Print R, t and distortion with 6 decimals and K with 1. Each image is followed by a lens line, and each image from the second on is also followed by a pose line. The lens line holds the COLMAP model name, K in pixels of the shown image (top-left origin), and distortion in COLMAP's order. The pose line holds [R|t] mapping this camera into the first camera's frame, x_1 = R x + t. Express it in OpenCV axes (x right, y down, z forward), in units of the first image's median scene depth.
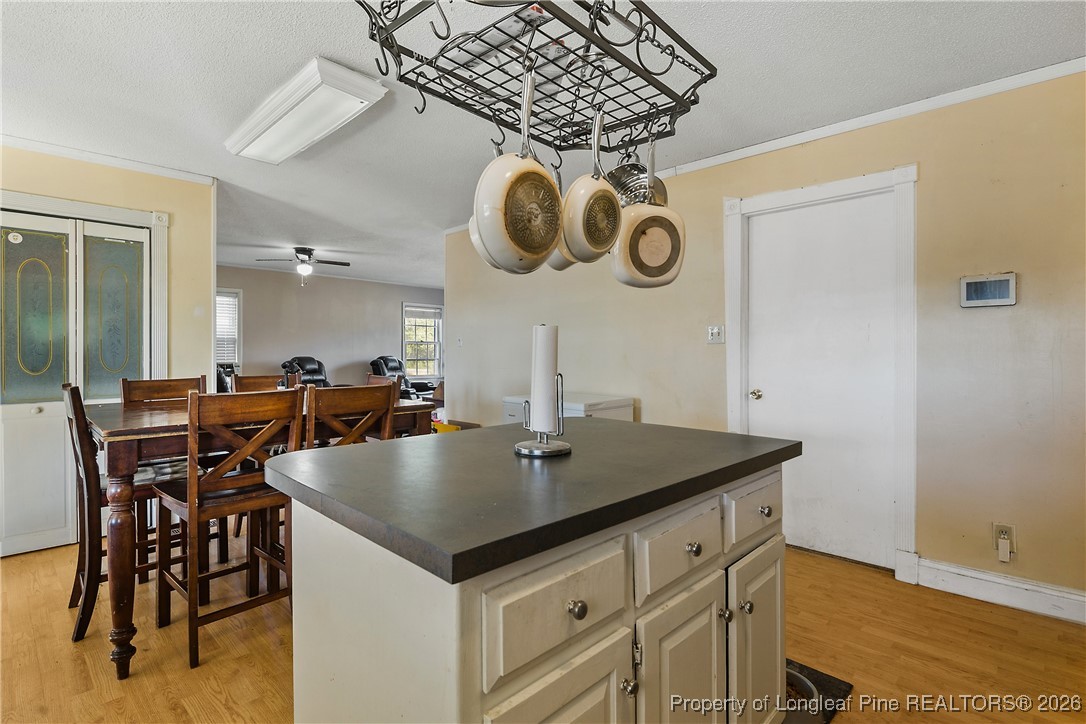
lens RADIAL K [[538.4, 0, 548.1], [0, 538.4, 355.3], [0, 0, 1]] dist [-0.004216, -0.000857]
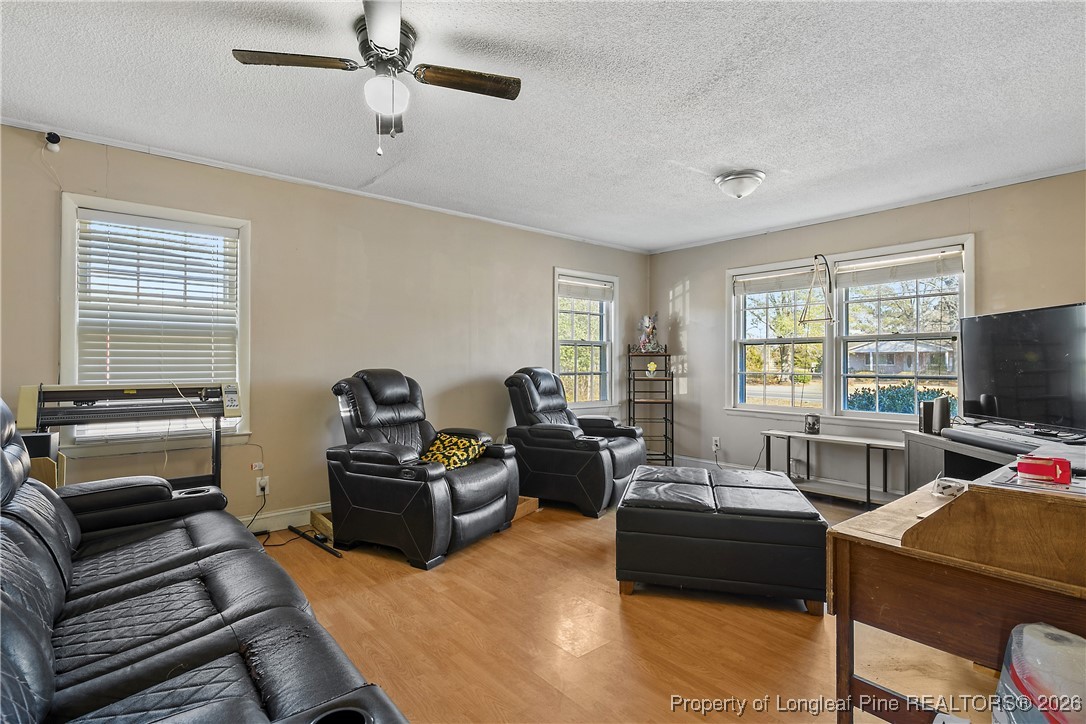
lens RADIAL K [[538.4, 0, 542.9], [0, 538.4, 359.6], [0, 0, 1]] dist [-0.004216, -0.000857]
pose [[0.989887, -0.000156, -0.141856, -0.216637], [-0.000723, 0.999981, -0.006142, -0.002414], [0.141854, 0.006183, 0.989868, 0.487388]]
